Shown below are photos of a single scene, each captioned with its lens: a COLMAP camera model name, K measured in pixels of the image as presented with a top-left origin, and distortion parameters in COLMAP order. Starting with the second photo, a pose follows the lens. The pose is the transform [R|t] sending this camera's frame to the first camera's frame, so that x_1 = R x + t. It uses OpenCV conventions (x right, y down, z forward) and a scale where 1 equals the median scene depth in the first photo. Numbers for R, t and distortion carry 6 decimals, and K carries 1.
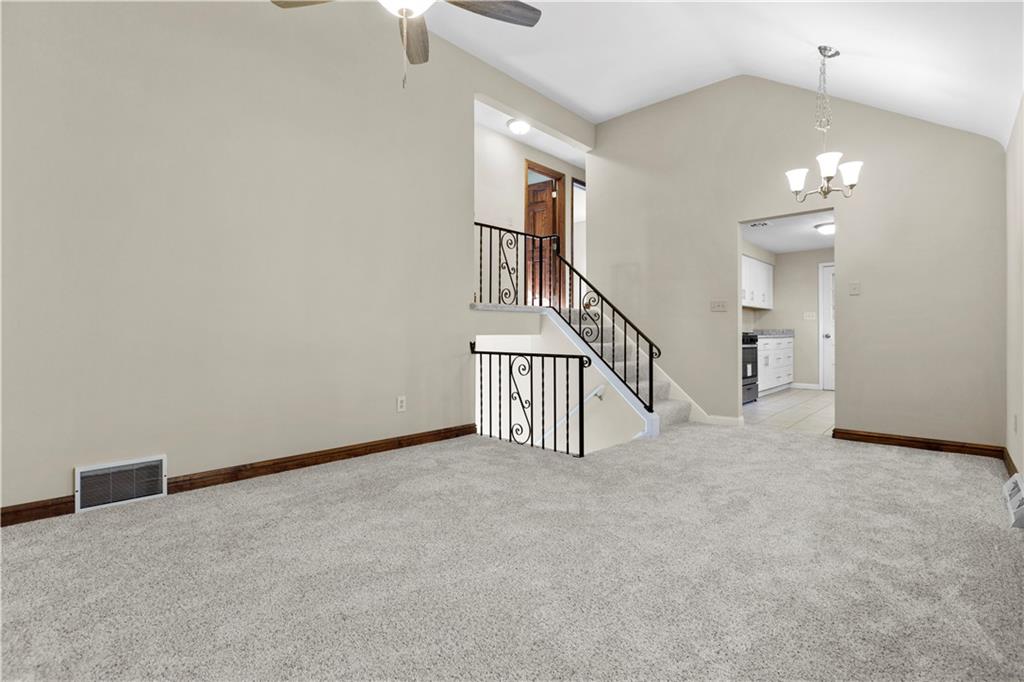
lens RADIAL K [[478.1, 0, 518.6], [0, 478.1, 335.4], [0, 0, 1]] dist [-0.013525, 0.000284]
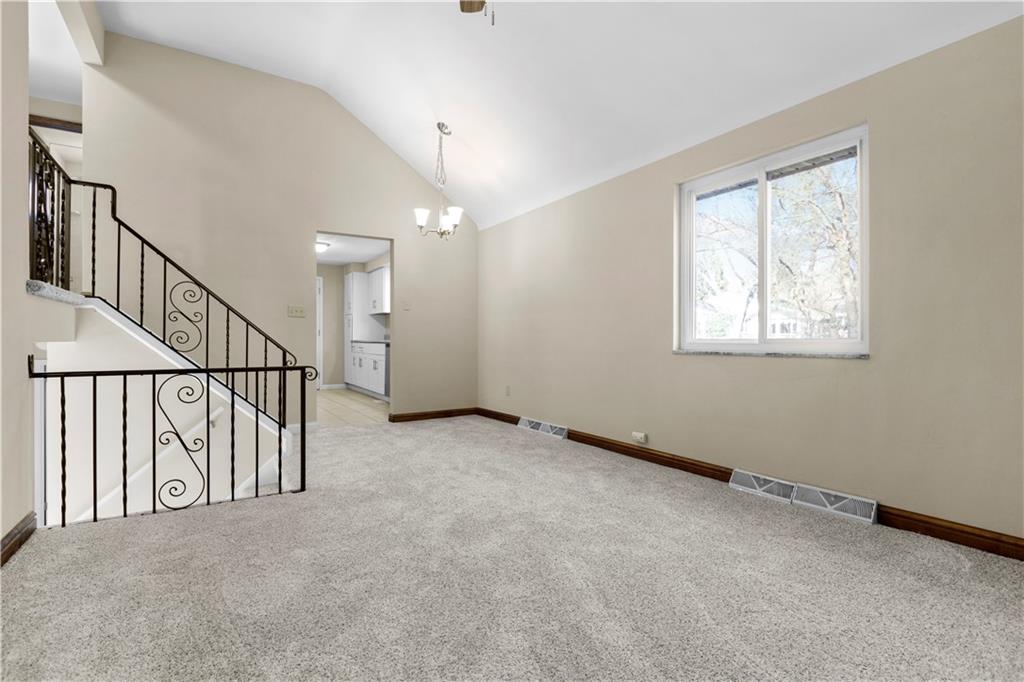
lens RADIAL K [[478.1, 0, 518.7], [0, 478.1, 340.8], [0, 0, 1]] dist [-0.013525, 0.000284]
pose [[0.244457, -0.002984, 0.969655, -0.508313], [-0.000521, 0.999995, 0.003208, -0.004328], [-0.969660, -0.001289, 0.244455, 0.390262]]
